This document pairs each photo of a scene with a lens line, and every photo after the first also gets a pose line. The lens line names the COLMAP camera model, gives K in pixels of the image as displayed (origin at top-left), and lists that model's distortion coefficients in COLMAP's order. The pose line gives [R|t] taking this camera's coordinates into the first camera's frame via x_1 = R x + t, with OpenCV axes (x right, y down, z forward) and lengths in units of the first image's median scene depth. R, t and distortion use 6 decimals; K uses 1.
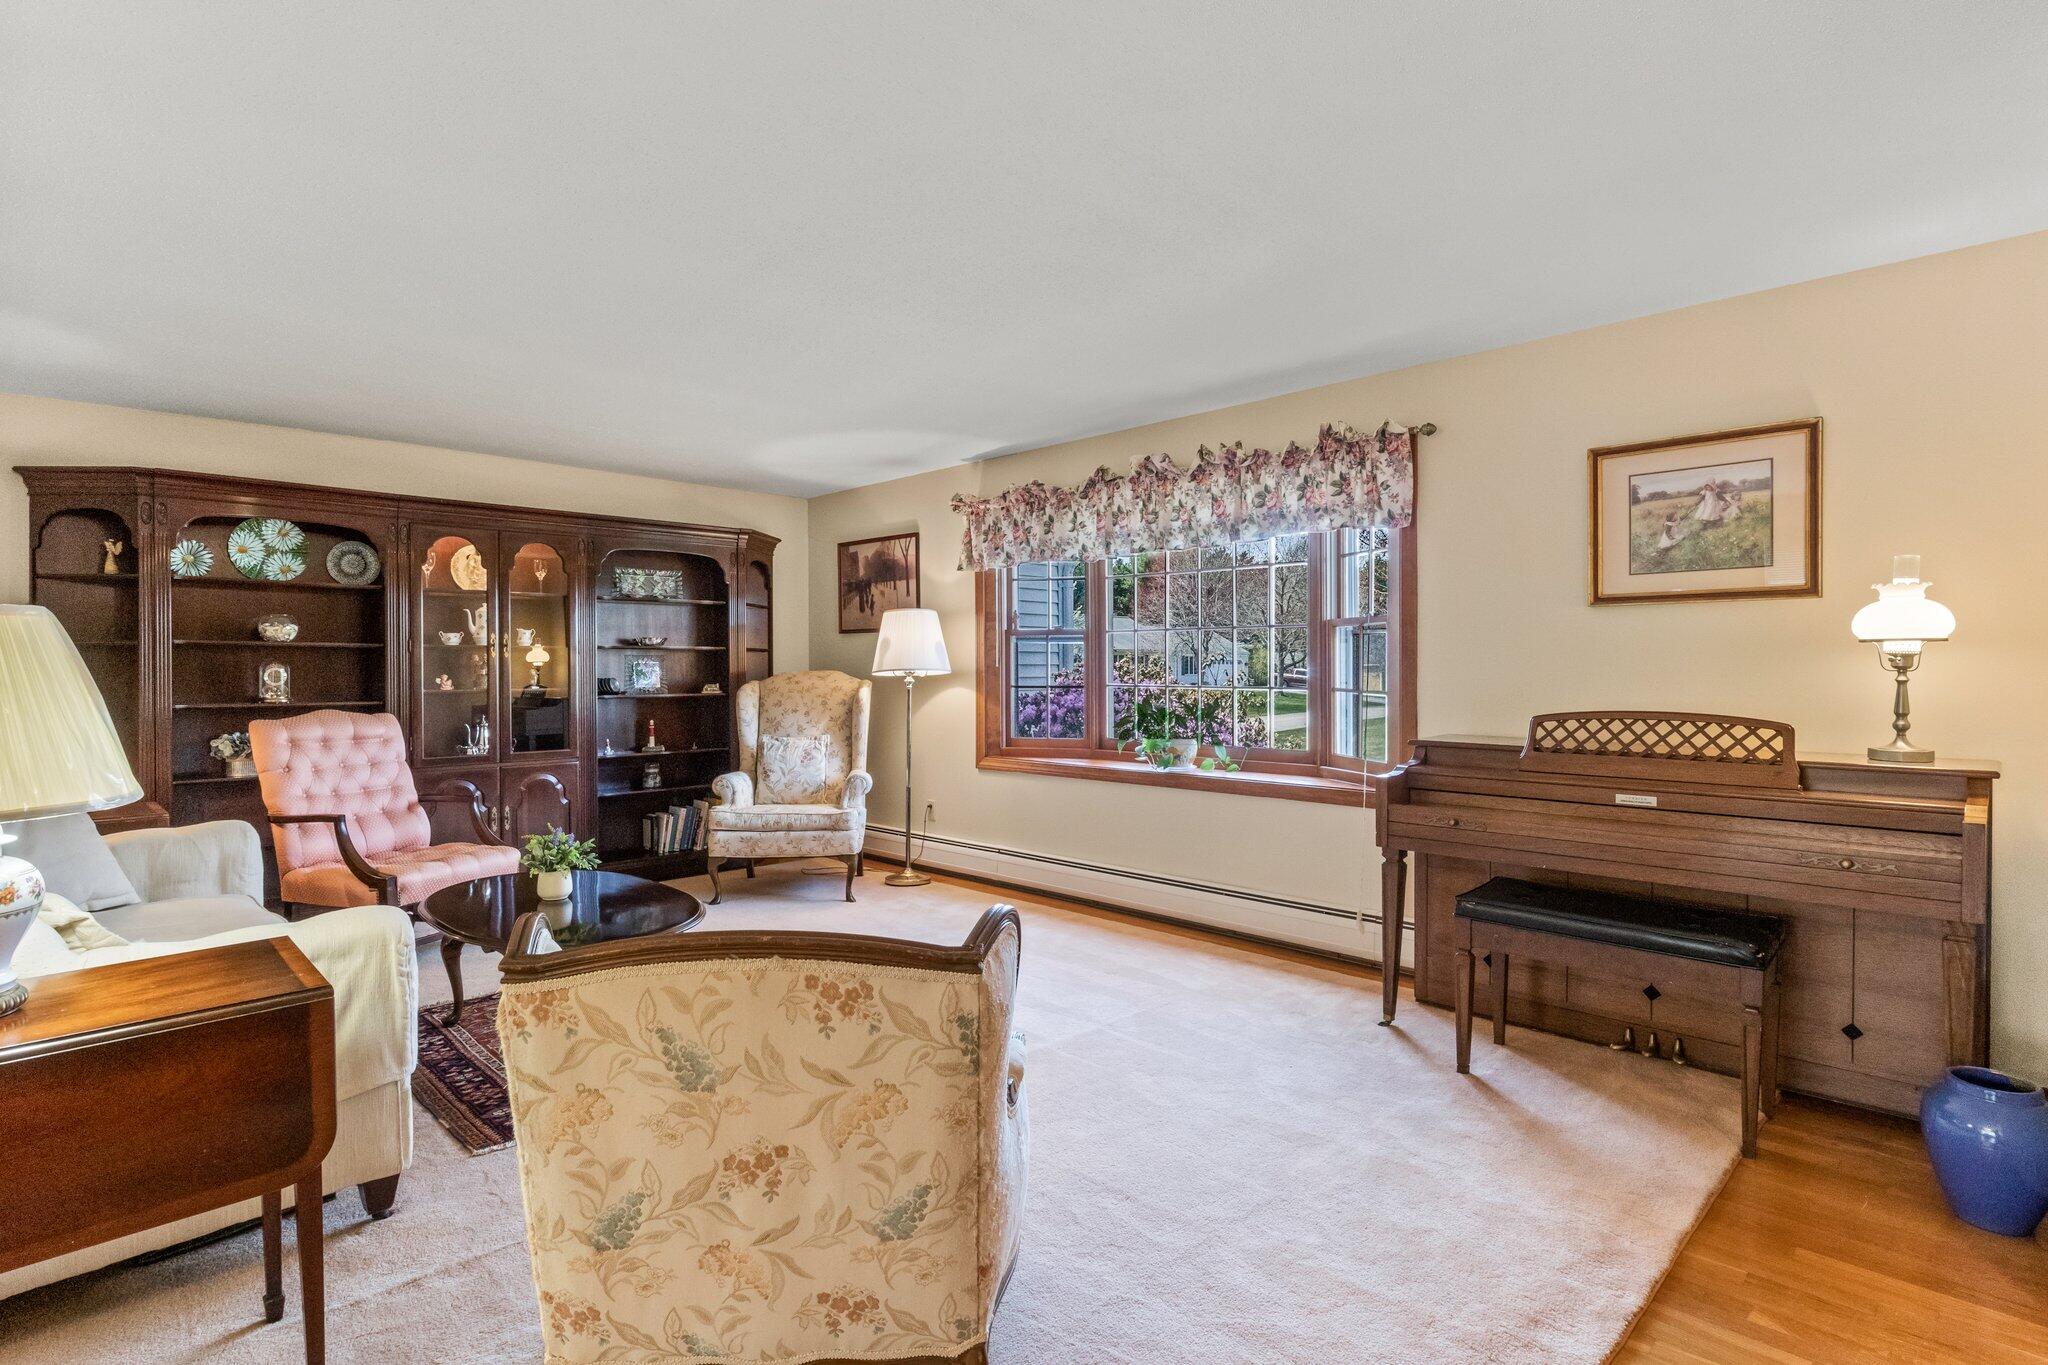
lens RADIAL K [[1023.4, 0, 1028.3], [0, 1023.4, 684.2], [0, 0, 1]] dist [0.003991, -0.001989]
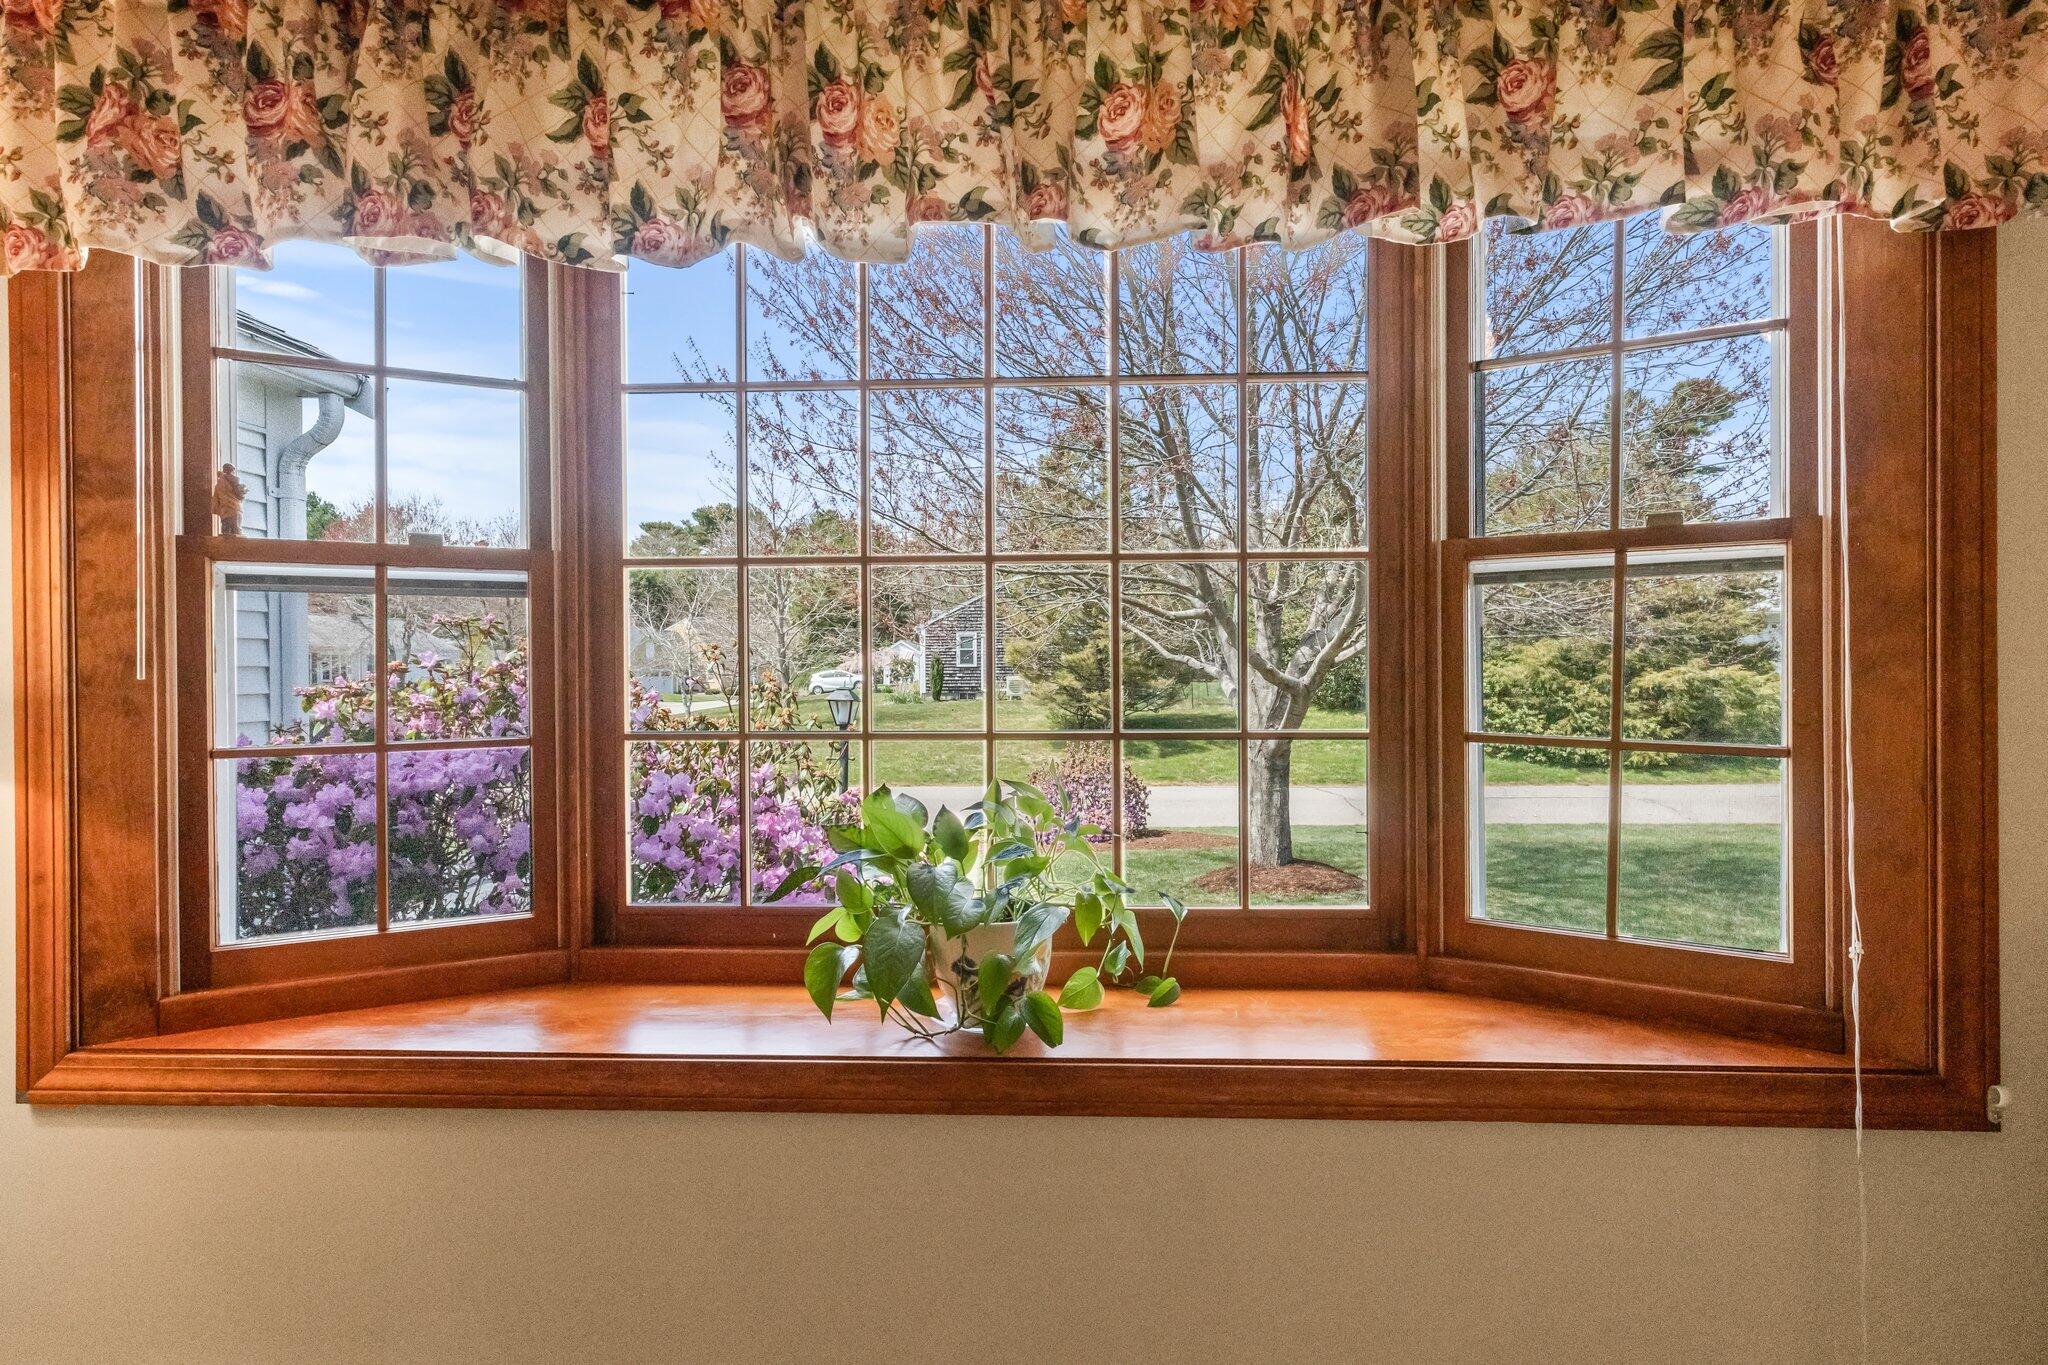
lens RADIAL K [[1023.4, 0, 1035.3], [0, 1023.4, 666.4], [0, 0, 1]] dist [0.003991, -0.001989]
pose [[0.735395, -0.004548, 0.677623, -0.069806], [0.011986, 0.999908, -0.006296, -0.029183], [-0.677532, 0.012752, 0.735383, 1.201449]]
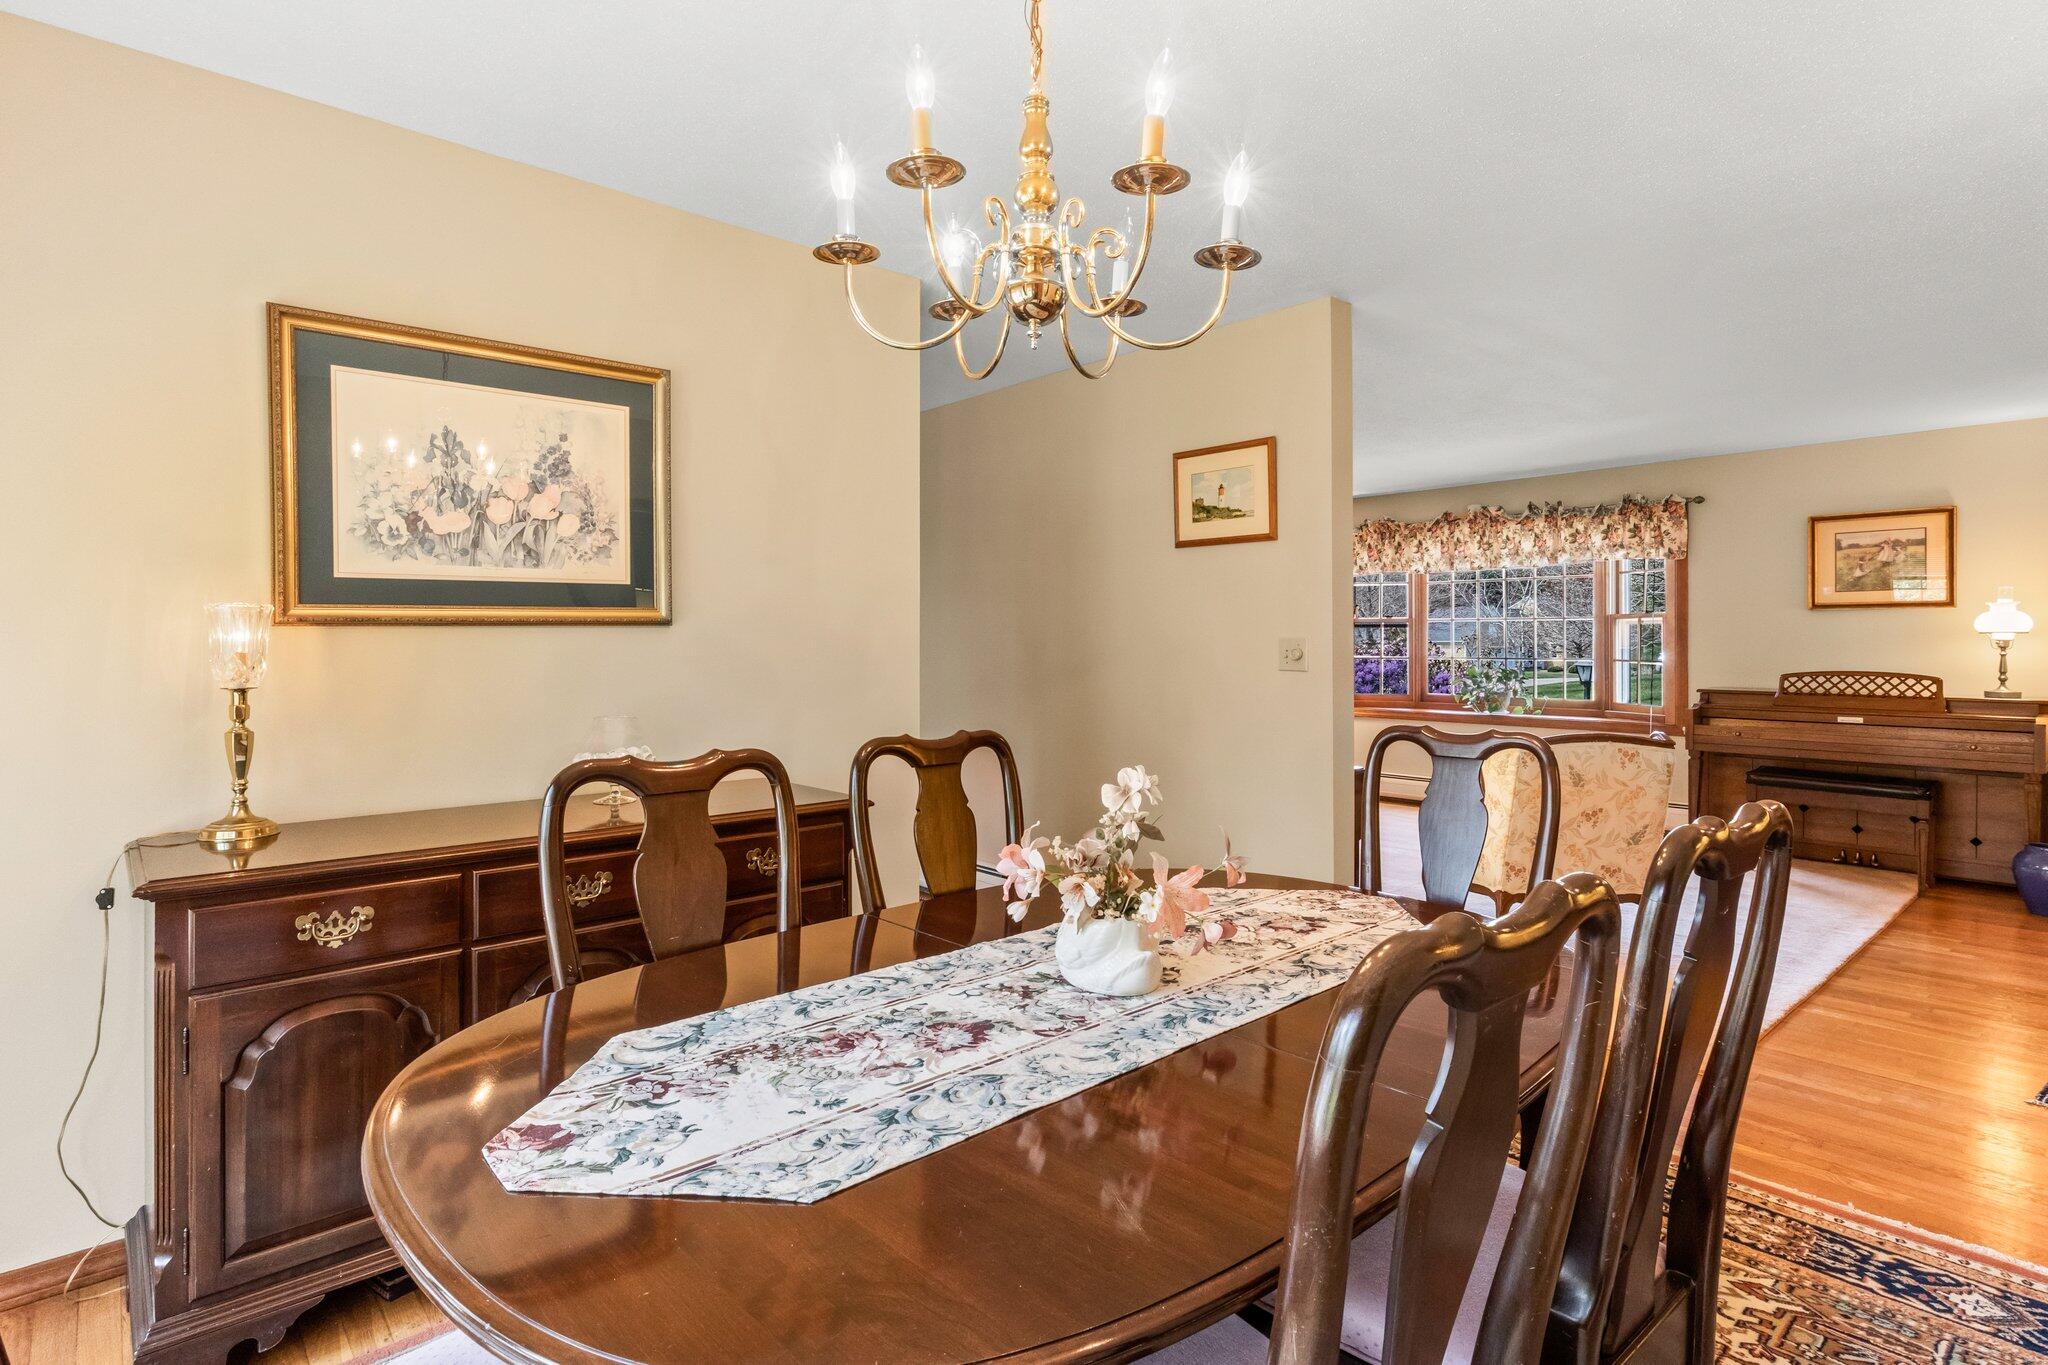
lens RADIAL K [[1023.4, 0, 1039.1], [0, 1023.4, 650.6], [0, 0, 1]] dist [0.003991, -0.001989]
pose [[0.998450, 0.003313, -0.055555, -0.679611], [-0.003806, 0.999954, -0.008772, 0.010939], [0.055524, 0.008970, 0.998417, -0.819960]]
